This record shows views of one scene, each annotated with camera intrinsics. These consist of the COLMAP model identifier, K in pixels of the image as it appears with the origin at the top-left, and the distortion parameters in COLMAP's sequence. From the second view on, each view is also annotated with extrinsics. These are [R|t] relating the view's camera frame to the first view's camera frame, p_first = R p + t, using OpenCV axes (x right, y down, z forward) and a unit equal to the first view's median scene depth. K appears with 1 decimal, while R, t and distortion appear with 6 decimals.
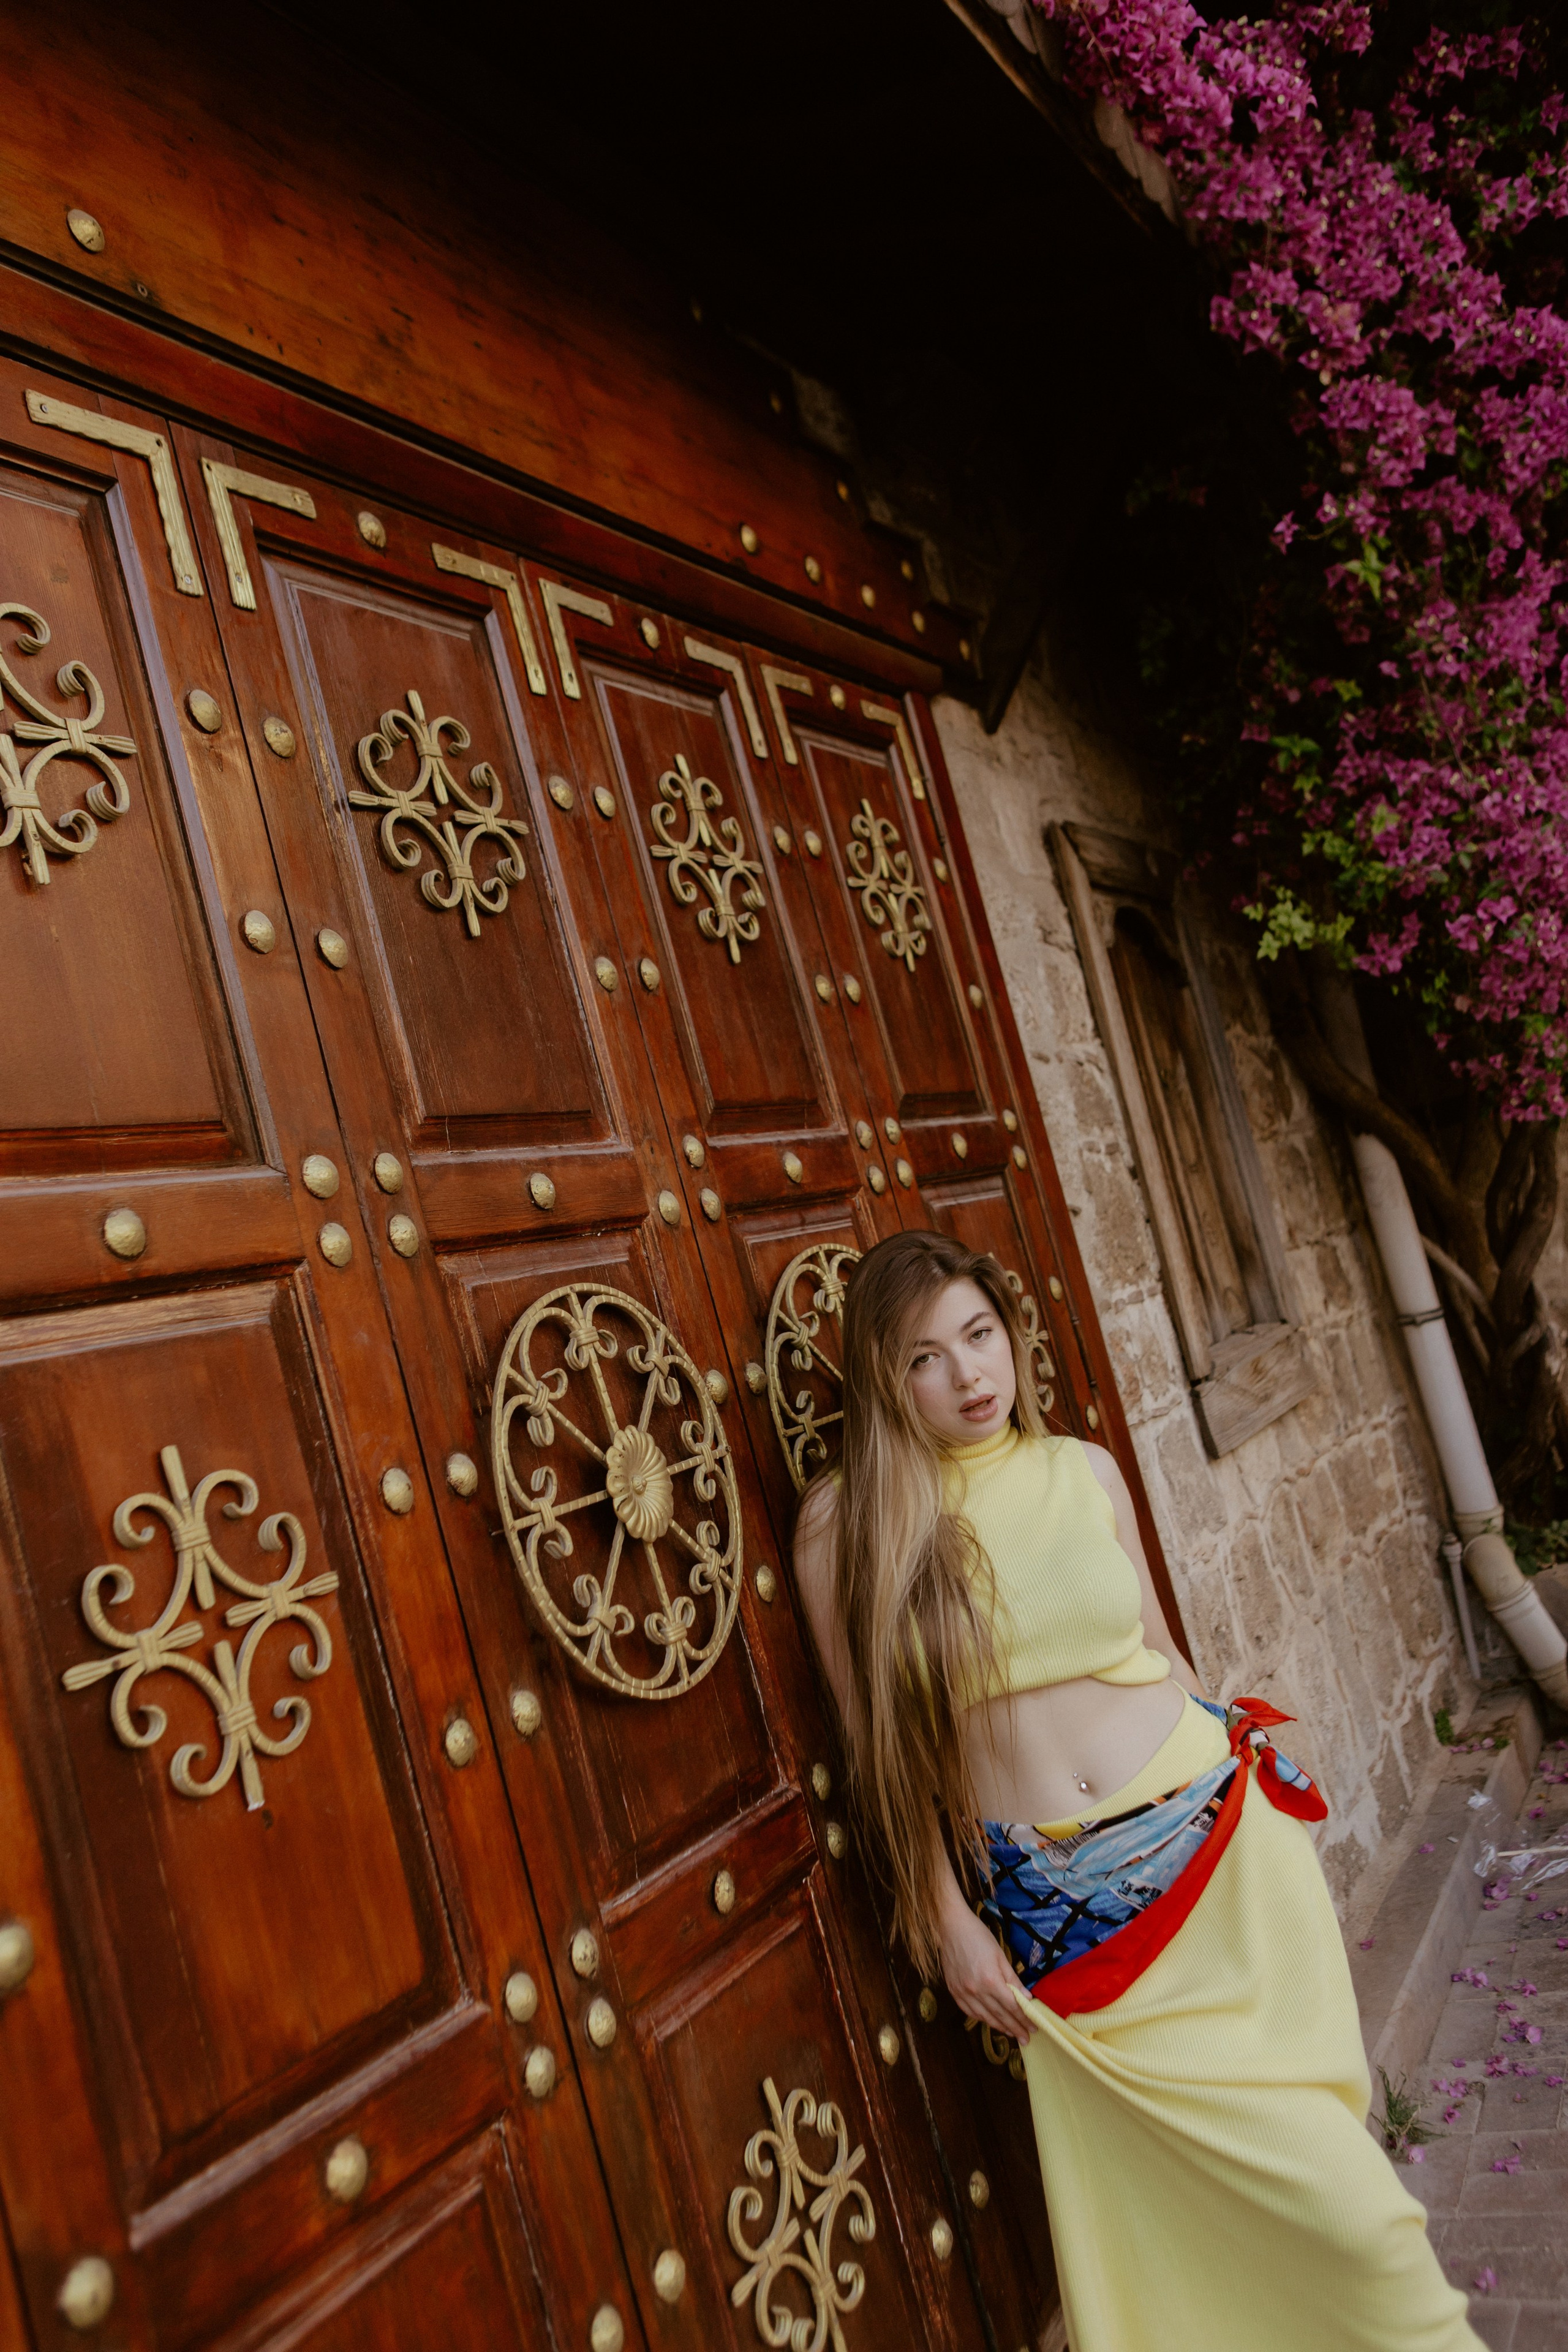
lens RADIAL K [[2069.8, 0, 784.0], [0, 2069.8, 1176.0], [0, 0, 1]] dist [0.008097, 0.010158]
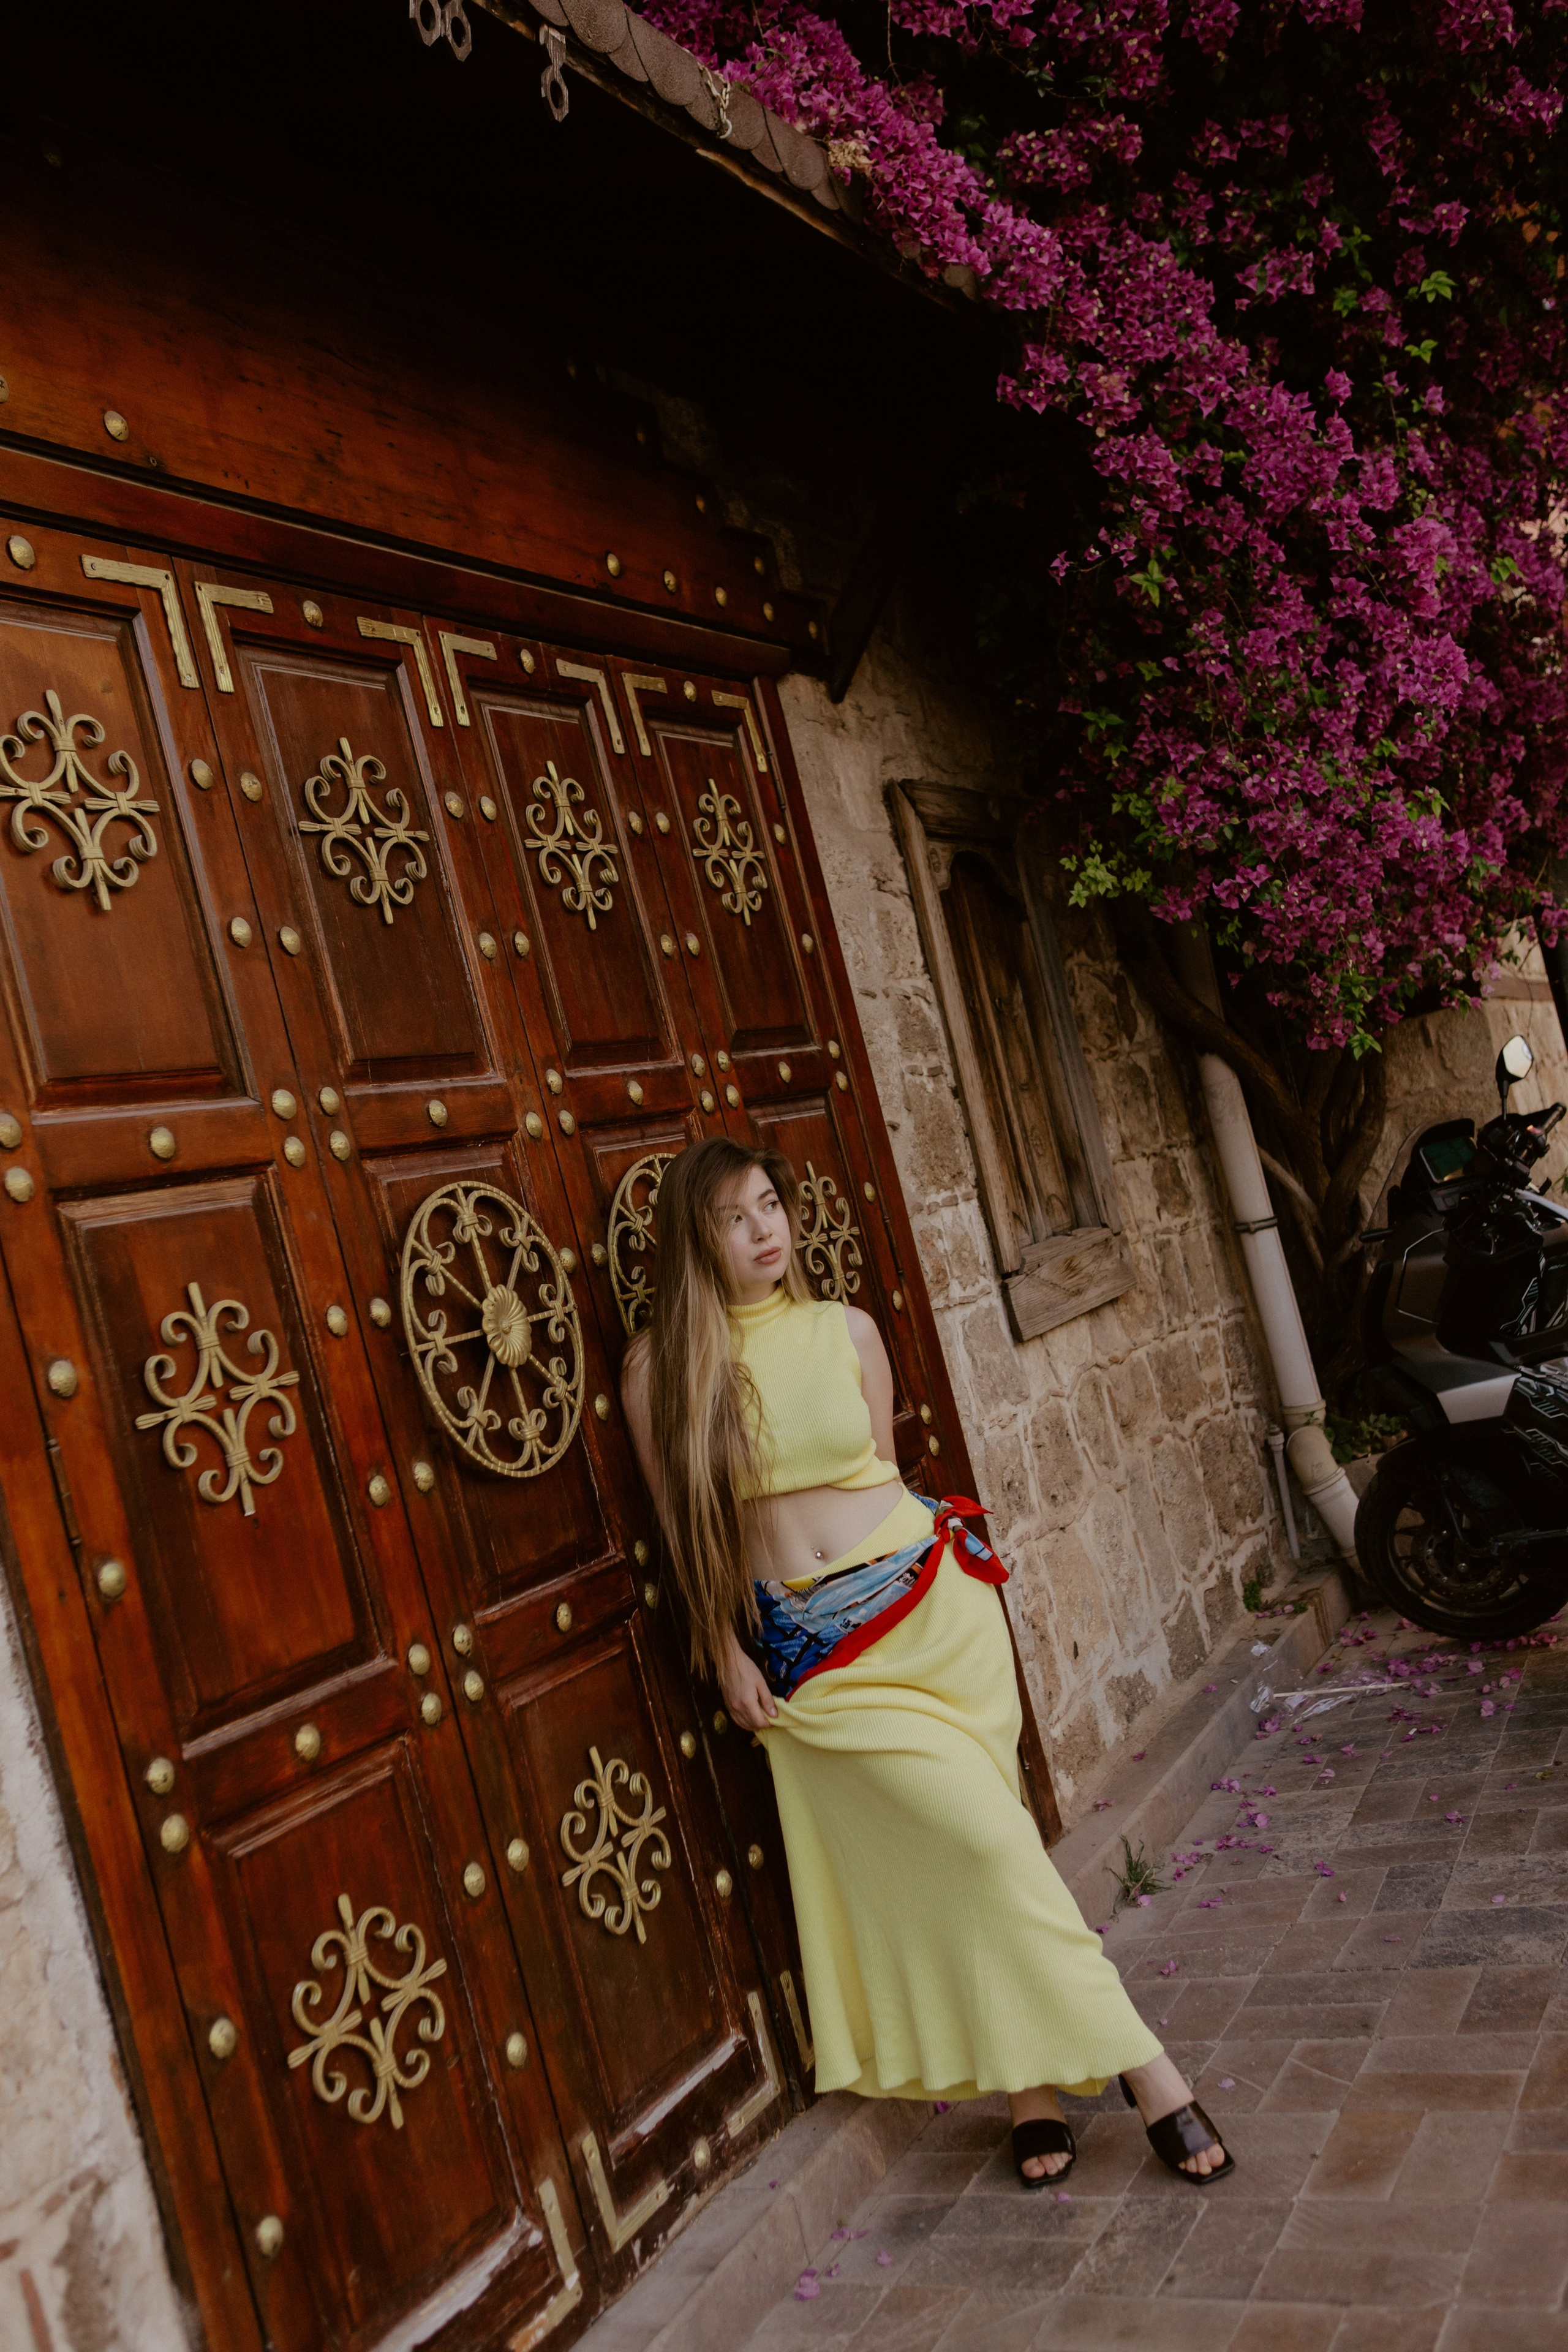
lens RADIAL K [[2389.6, 0, 784.0], [0, 2389.6, 1176.0], [0, 0, 1]] dist [0.039267, -0.032000]
pose [[0.999443, 0.014085, 0.030267, 0.056588], [-0.015483, 0.998801, 0.046437, -0.024769], [-0.029577, -0.046880, 0.998463, -0.512899]]
